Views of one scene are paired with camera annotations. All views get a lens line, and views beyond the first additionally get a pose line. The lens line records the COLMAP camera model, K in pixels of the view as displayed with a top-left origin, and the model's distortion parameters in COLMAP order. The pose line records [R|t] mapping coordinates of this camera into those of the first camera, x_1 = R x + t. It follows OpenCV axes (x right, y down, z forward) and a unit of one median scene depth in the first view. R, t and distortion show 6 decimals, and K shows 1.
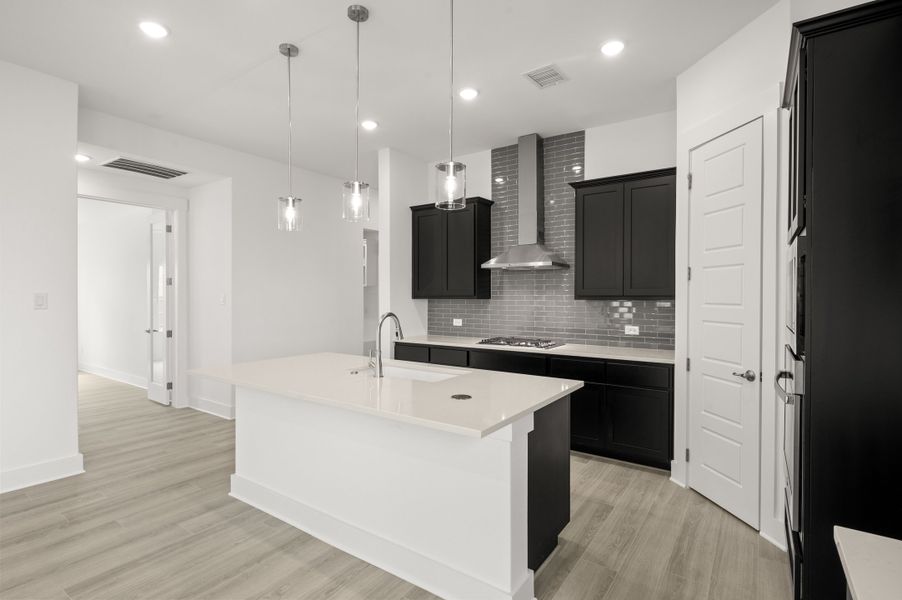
lens RADIAL K [[432.7, 0, 451.0], [0, 432.7, 300.0], [0, 0, 1]] dist [0.001965, 0.000456]
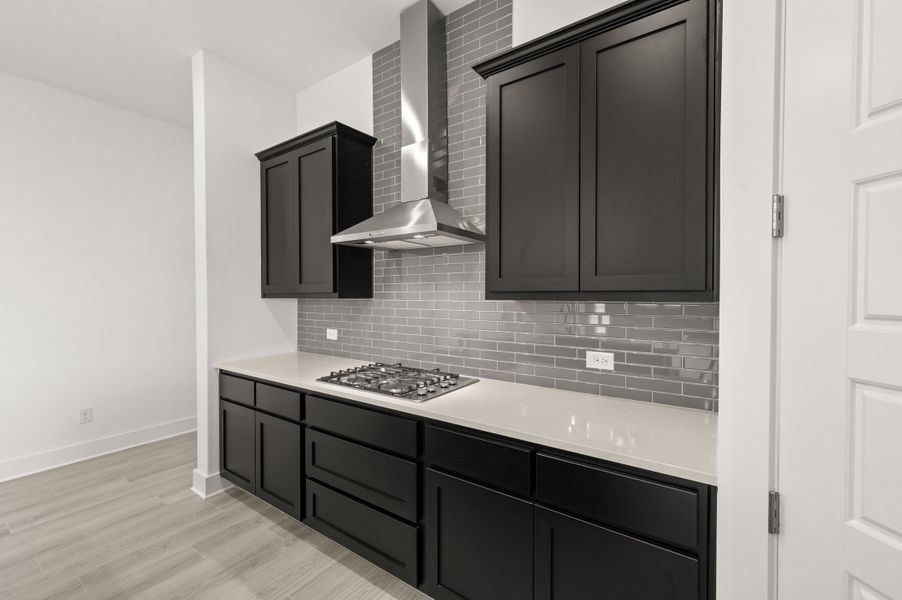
lens RADIAL K [[377.9, 0, 451.0], [0, 377.9, 300.0], [0, 0, 1]] dist [-0.000672, 0.000016]
pose [[0.999994, -0.001711, 0.003048, 0.231608], [0.001693, 0.999982, 0.005708, -0.002756], [-0.003058, -0.005702, 0.999979, 0.533779]]
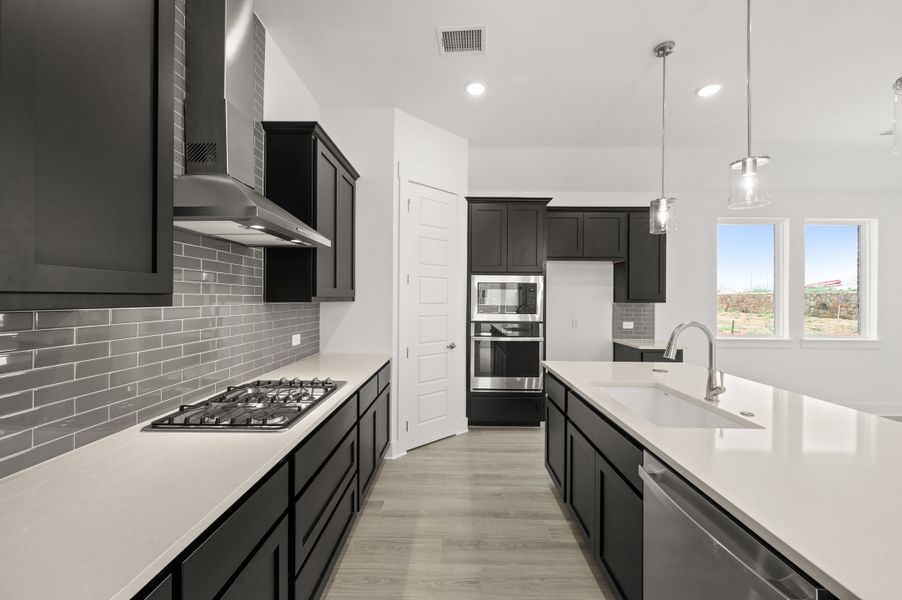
lens RADIAL K [[360.6, 0, 451.0], [0, 360.6, 300.0], [0, 0, 1]] dist [0.011135, 0.000041]
pose [[-0.561553, -0.009893, 0.827382, -0.274150], [-0.000856, 0.999935, 0.011375, -0.010091], [-0.827440, 0.005680, -0.561525, 1.076739]]
